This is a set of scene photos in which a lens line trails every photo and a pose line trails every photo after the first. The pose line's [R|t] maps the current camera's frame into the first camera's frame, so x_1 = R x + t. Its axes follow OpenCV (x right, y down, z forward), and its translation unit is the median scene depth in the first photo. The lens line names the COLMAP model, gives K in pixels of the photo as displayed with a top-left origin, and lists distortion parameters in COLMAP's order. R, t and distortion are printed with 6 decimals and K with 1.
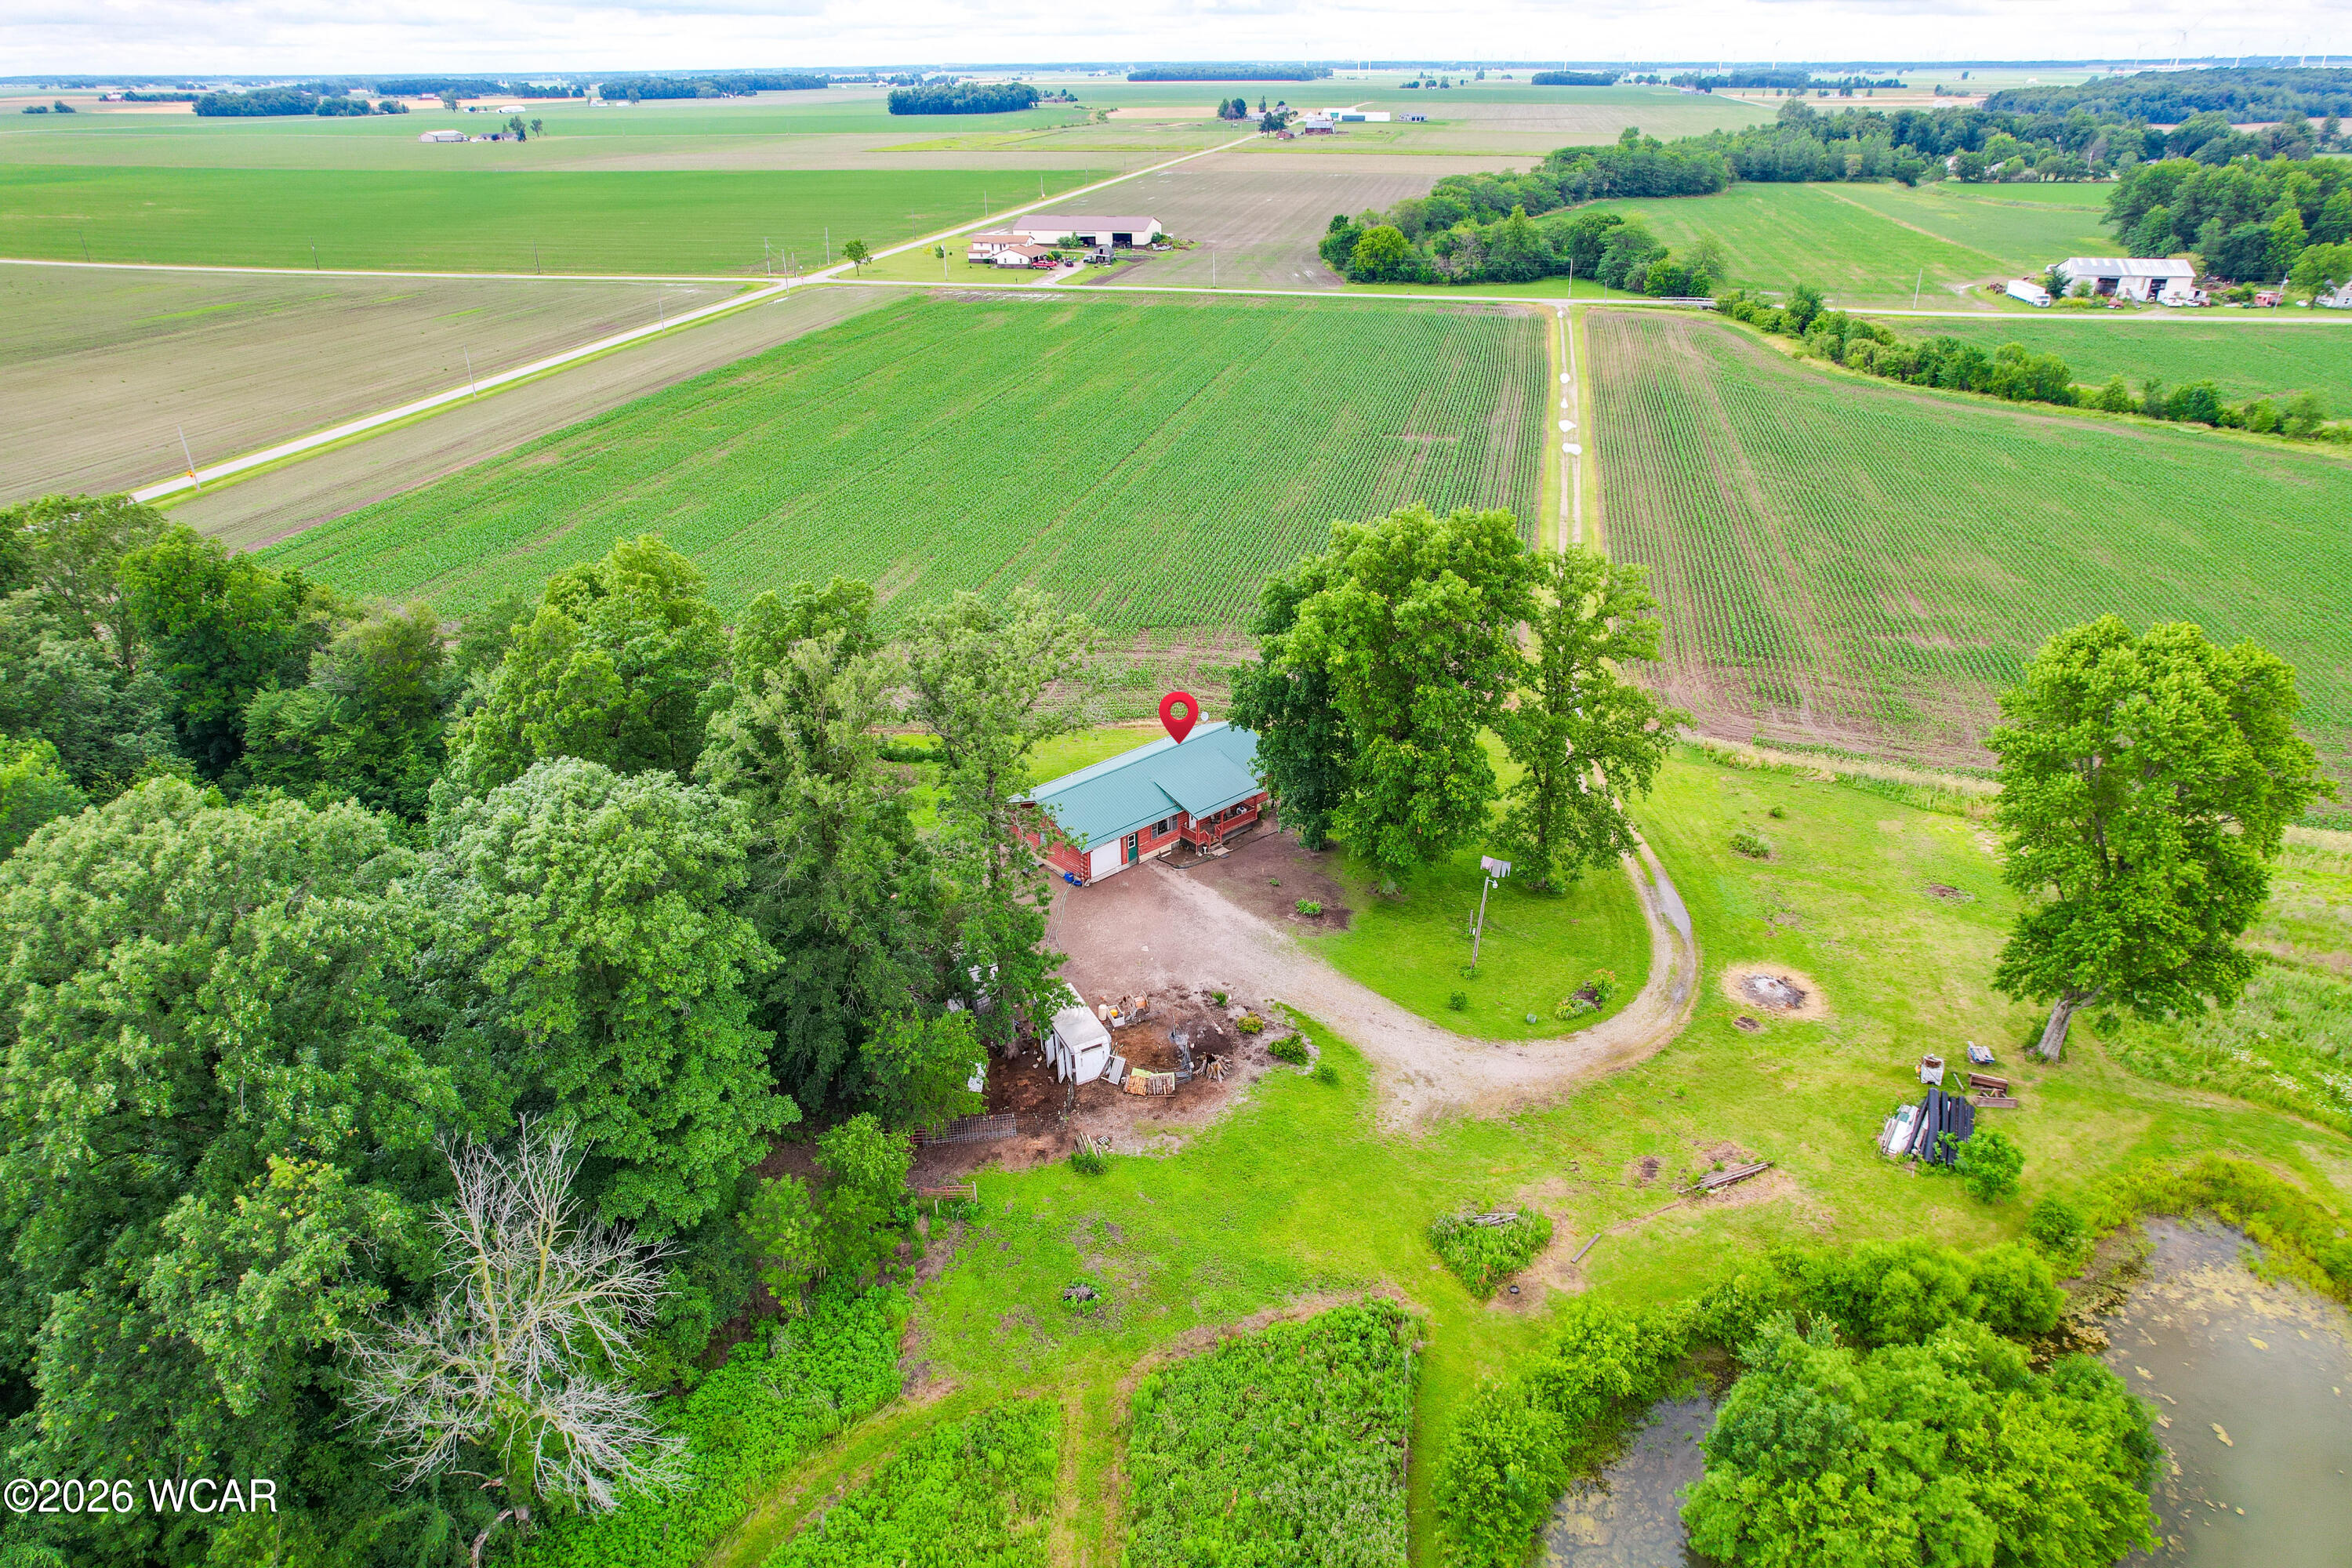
lens RADIAL K [[1494.6, 0, 1183.9], [0, 1494.6, 804.9], [0, 0, 1]] dist [-0.079385, 0.068016]
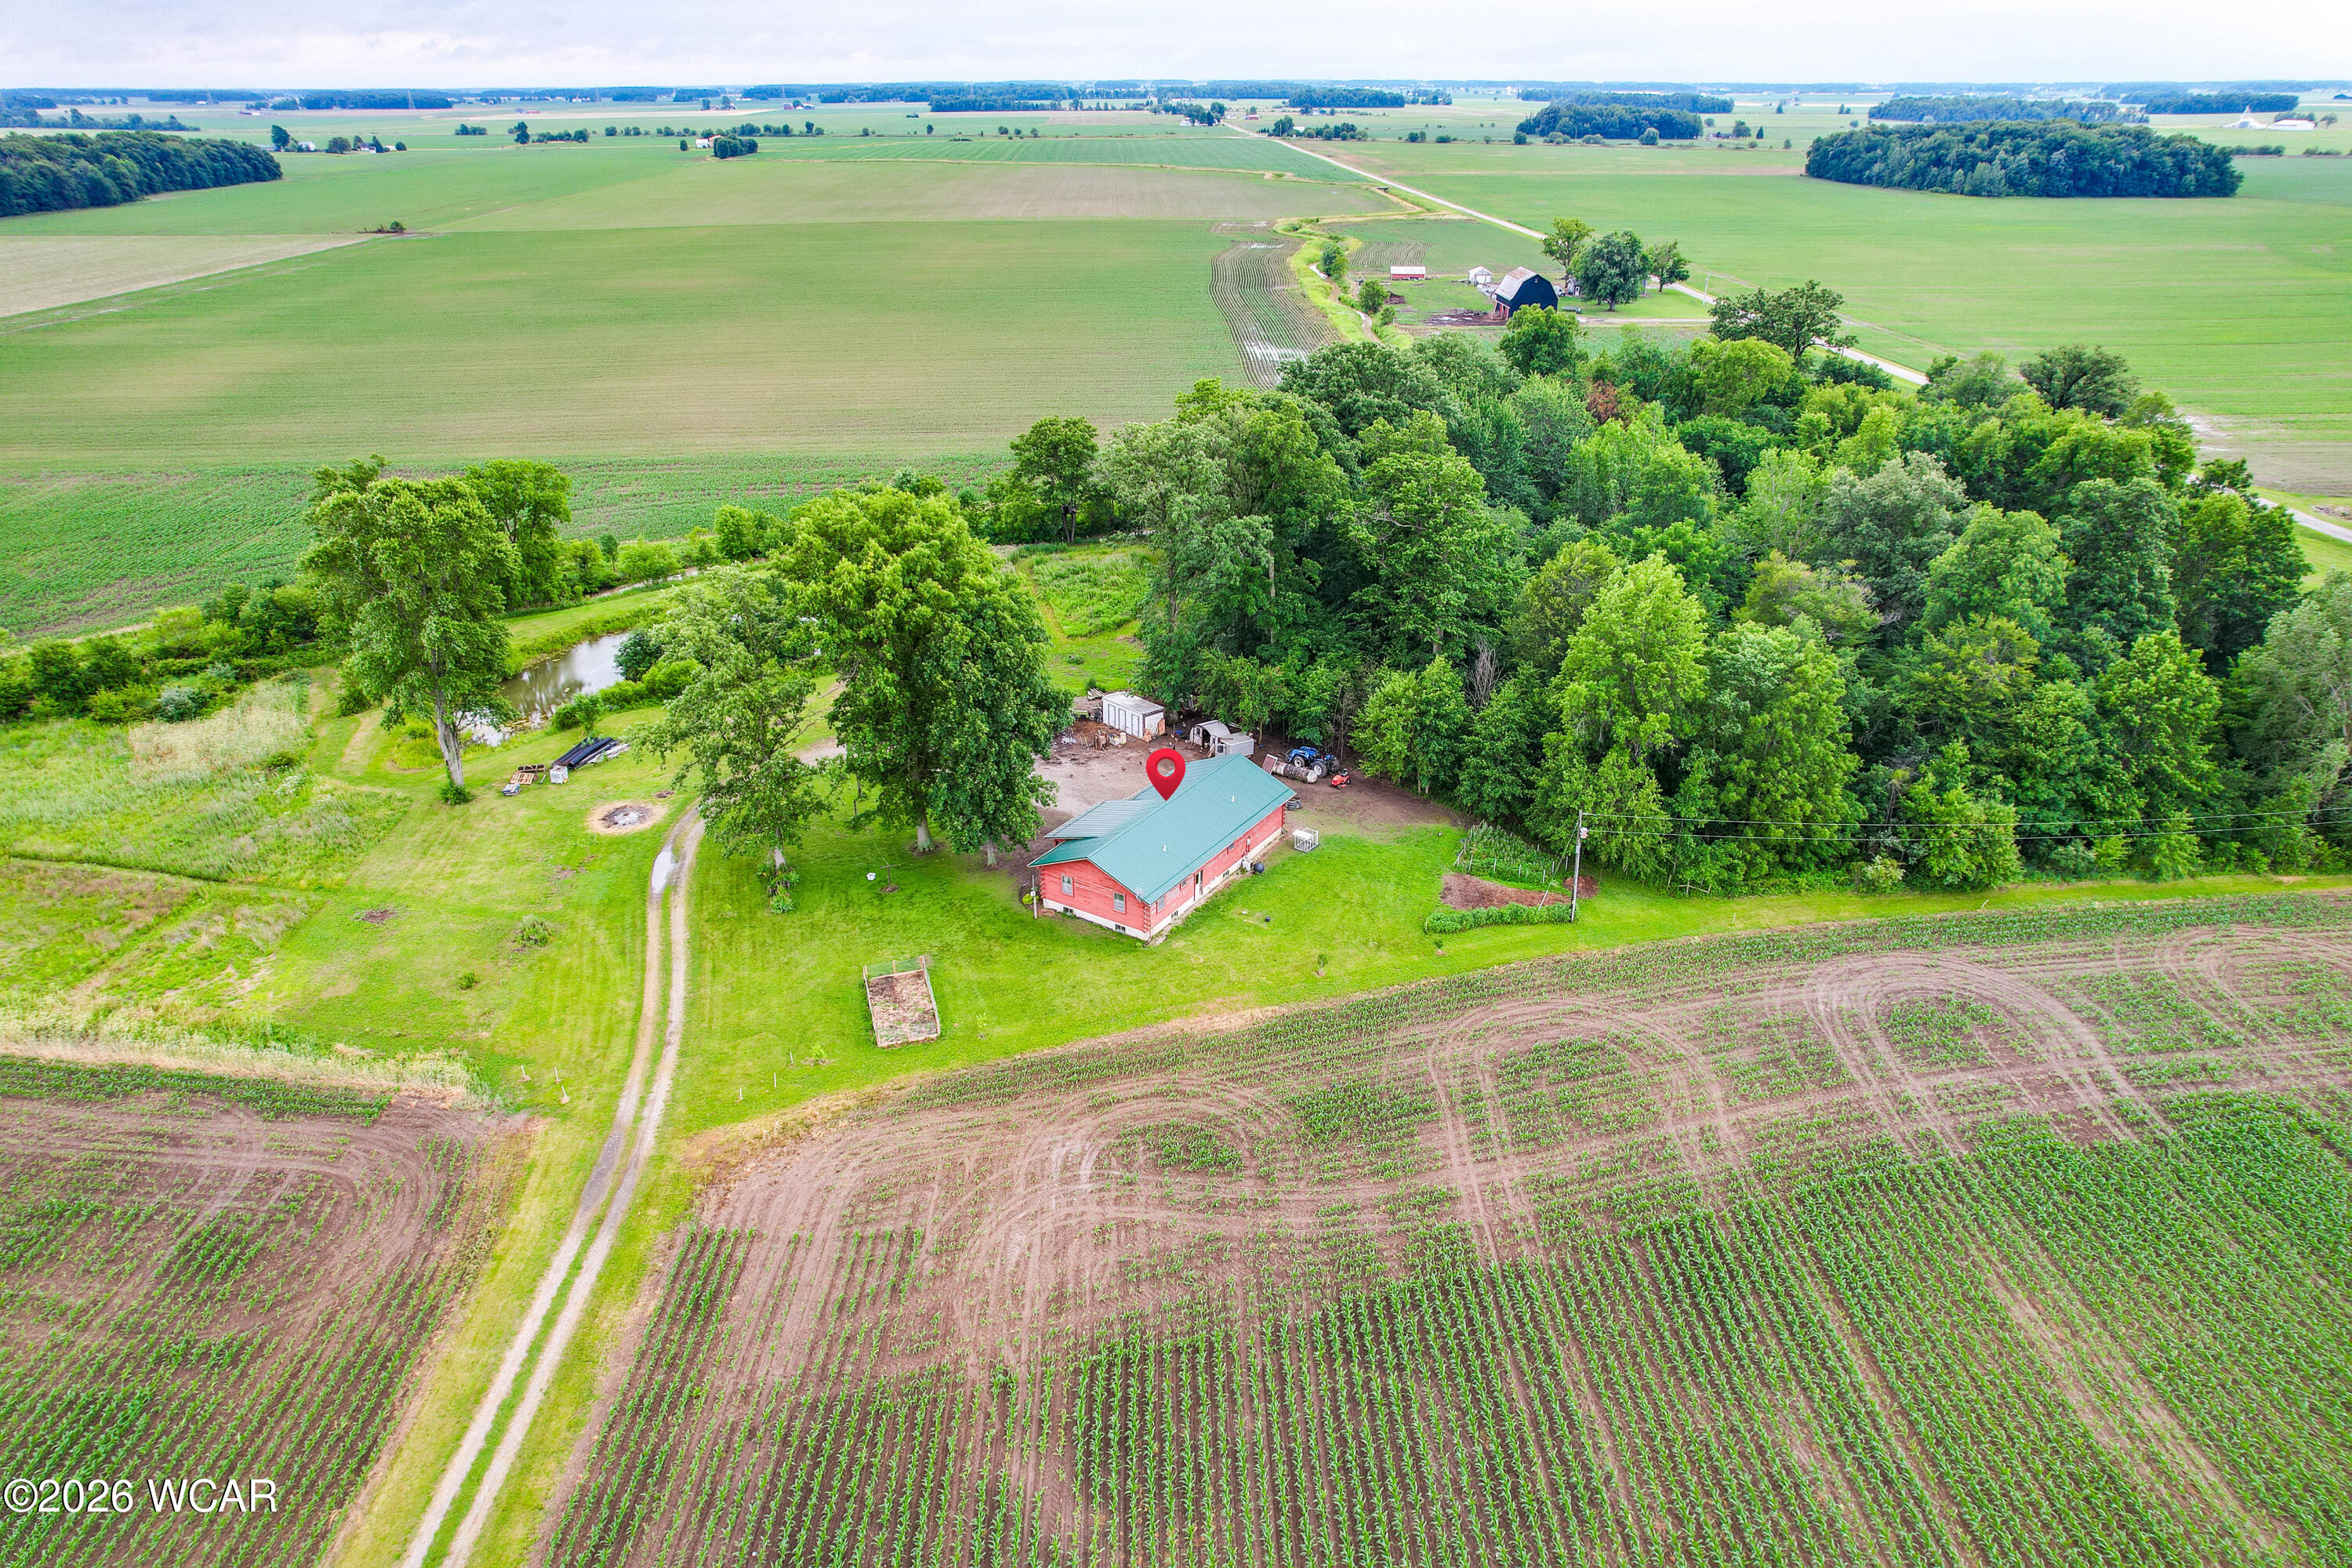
lens RADIAL K [[1494.6, 0, 1183.9], [0, 1494.6, 804.9], [0, 0, 1]] dist [-0.079385, 0.068016]
pose [[-0.966891, 0.120361, -0.225021, 0.079398], [-0.108307, 0.604874, 0.788921, -0.354224], [0.231065, 0.787172, -0.571812, 0.686157]]
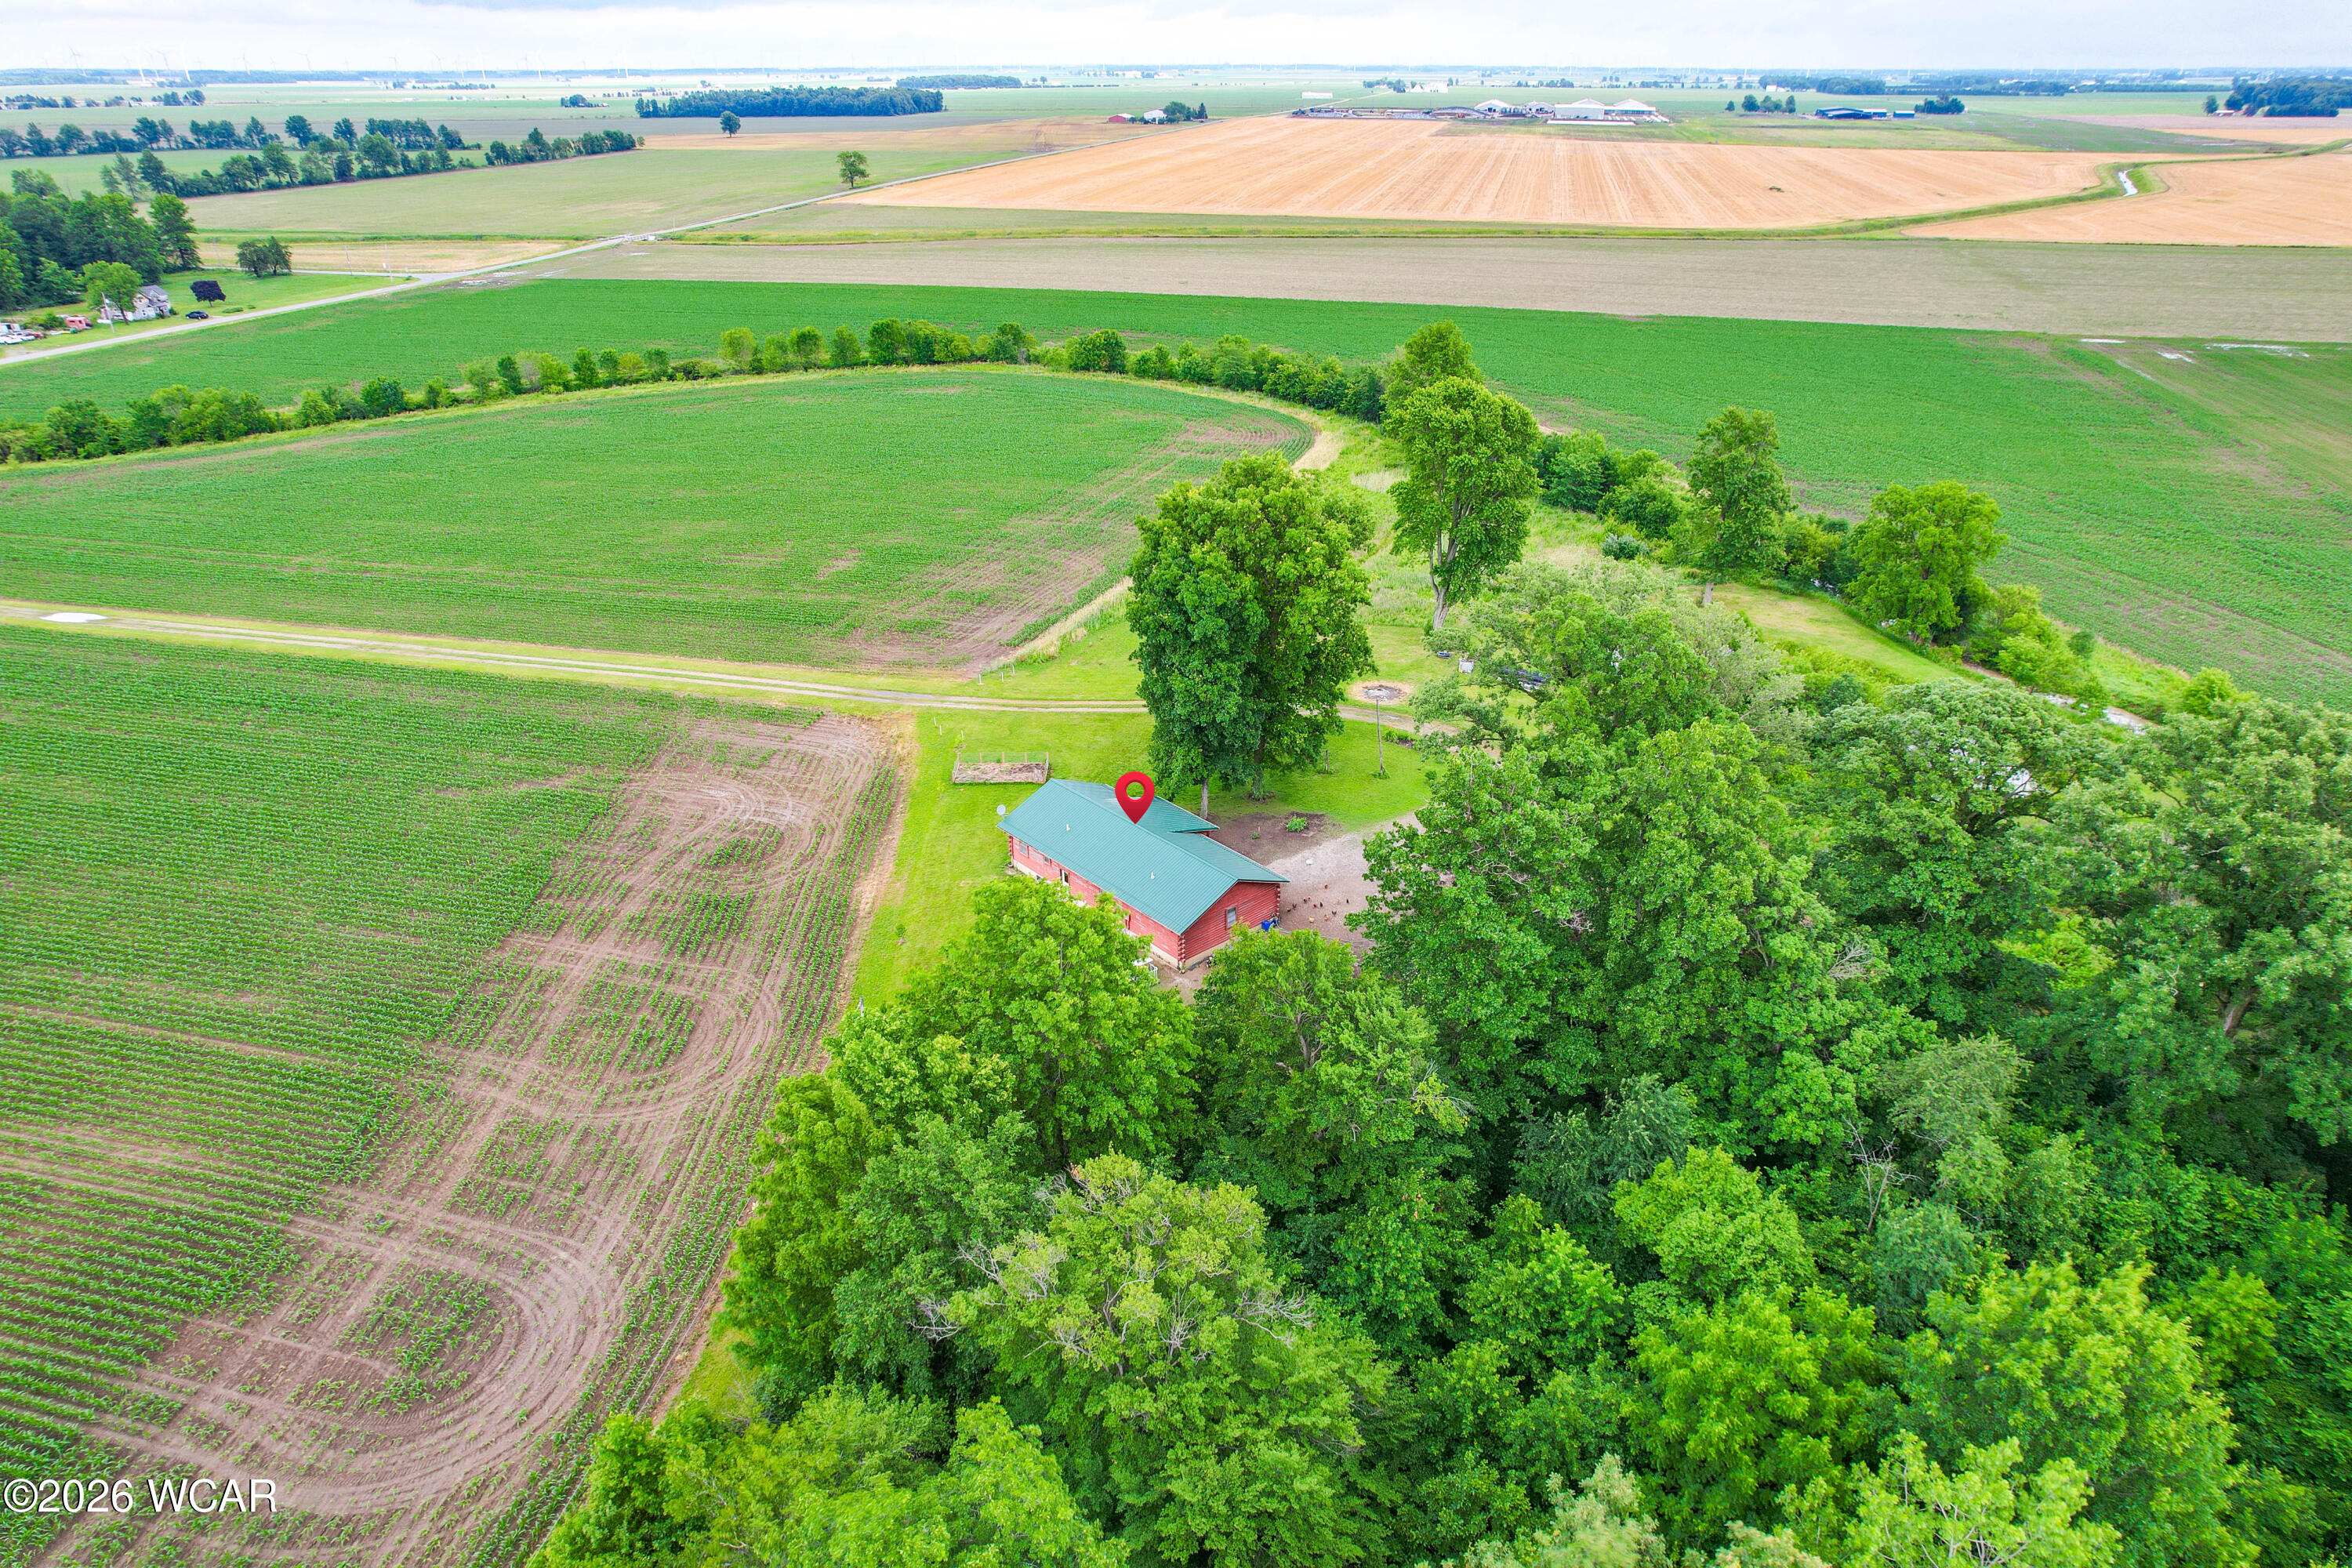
lens RADIAL K [[1494.6, 0, 1183.9], [0, 1494.6, 804.9], [0, 0, 1]] dist [-0.079385, 0.068016]
pose [[0.015676, -0.445370, 0.895209, -0.383589], [0.454429, 0.800683, 0.390385, -0.174891], [-0.890645, 0.400689, 0.214941, 0.334070]]
